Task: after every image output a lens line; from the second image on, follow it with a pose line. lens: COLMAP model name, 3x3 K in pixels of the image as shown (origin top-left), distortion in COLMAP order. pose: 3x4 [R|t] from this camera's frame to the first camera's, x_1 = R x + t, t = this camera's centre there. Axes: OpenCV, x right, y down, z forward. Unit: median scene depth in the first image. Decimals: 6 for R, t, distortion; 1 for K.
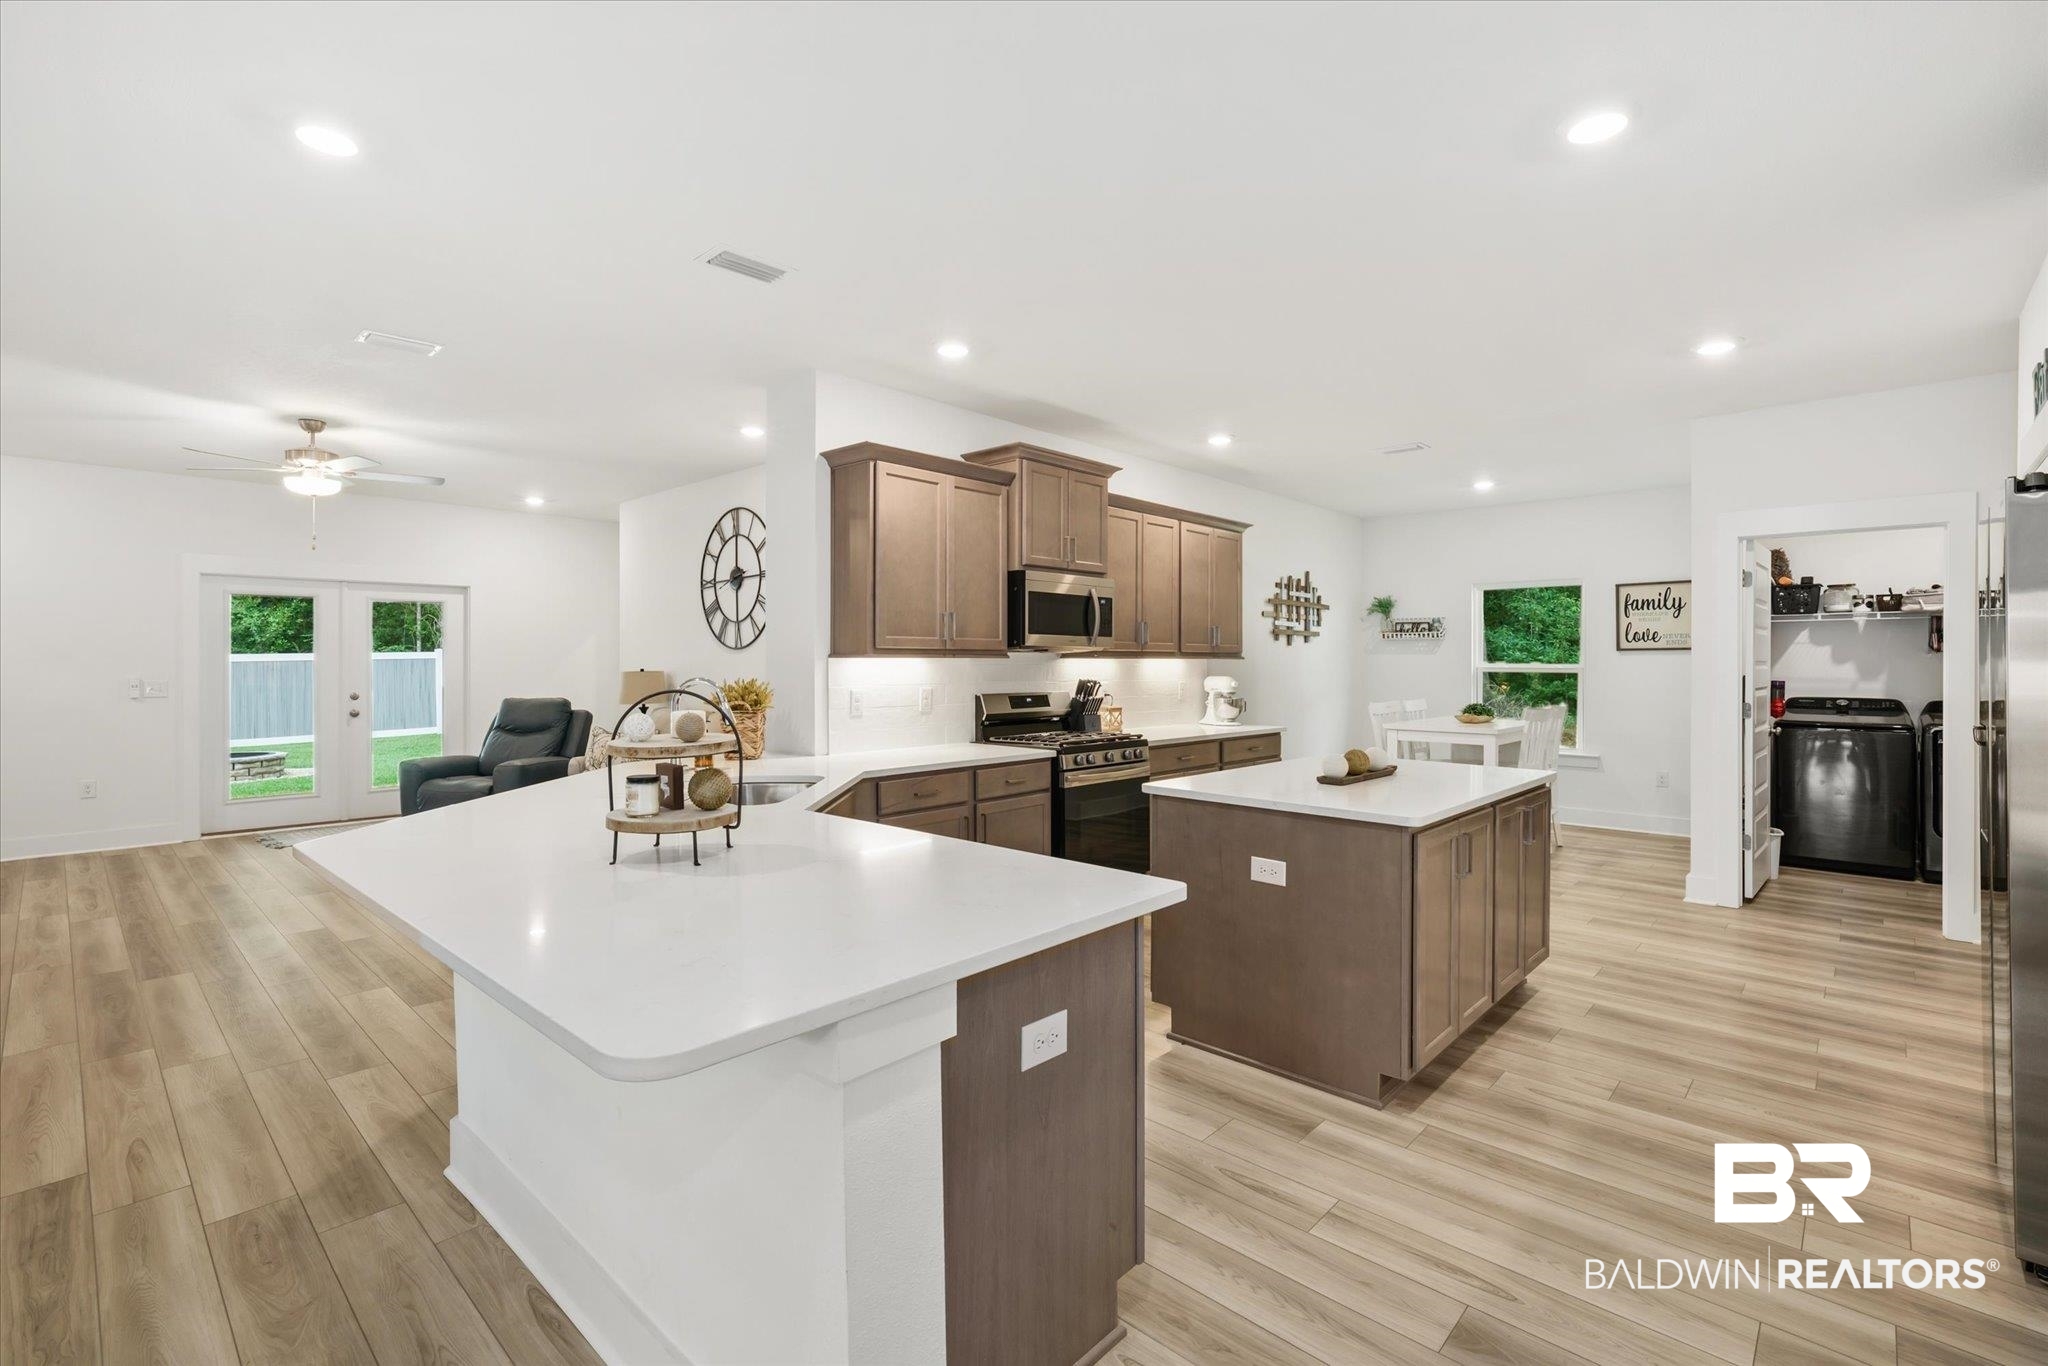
lens RADIAL K [[915.0, 0, 1018.8], [0, 915.0, 668.9], [0, 0, 1]] dist [-0.001218, 0.000440]
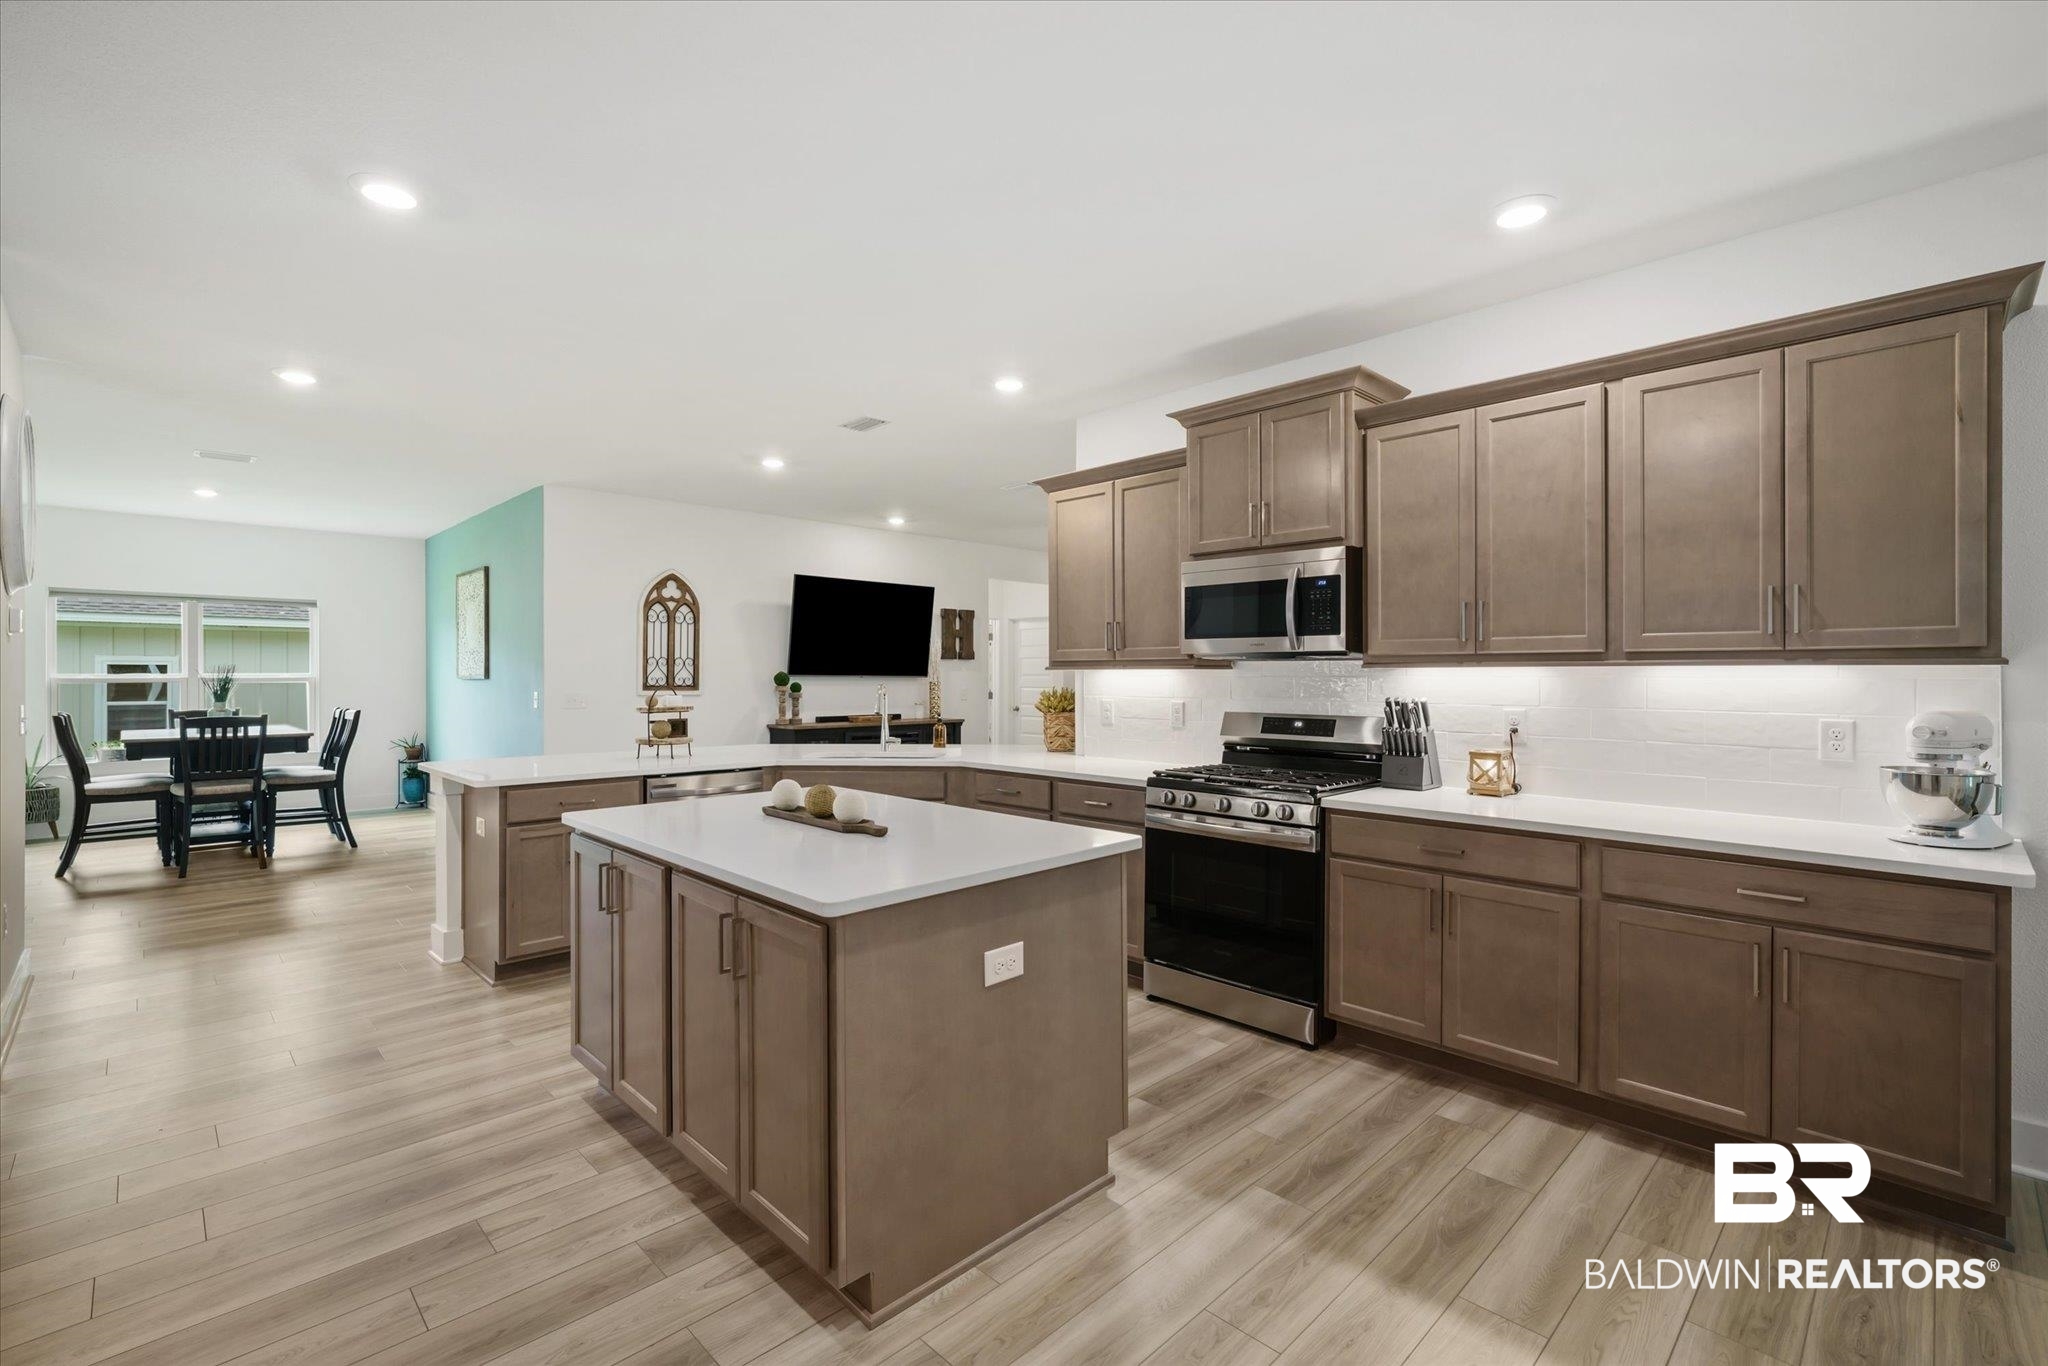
lens RADIAL K [[906.2, 0, 1023.2], [0, 906.2, 669.8], [0, 0, 1]] dist [-0.004081, 0.000083]
pose [[-0.041226, -0.006534, -0.999129, 0.646668], [-0.008632, 0.999944, -0.006183, -0.003082], [0.999113, 0.008370, -0.041280, 0.687674]]
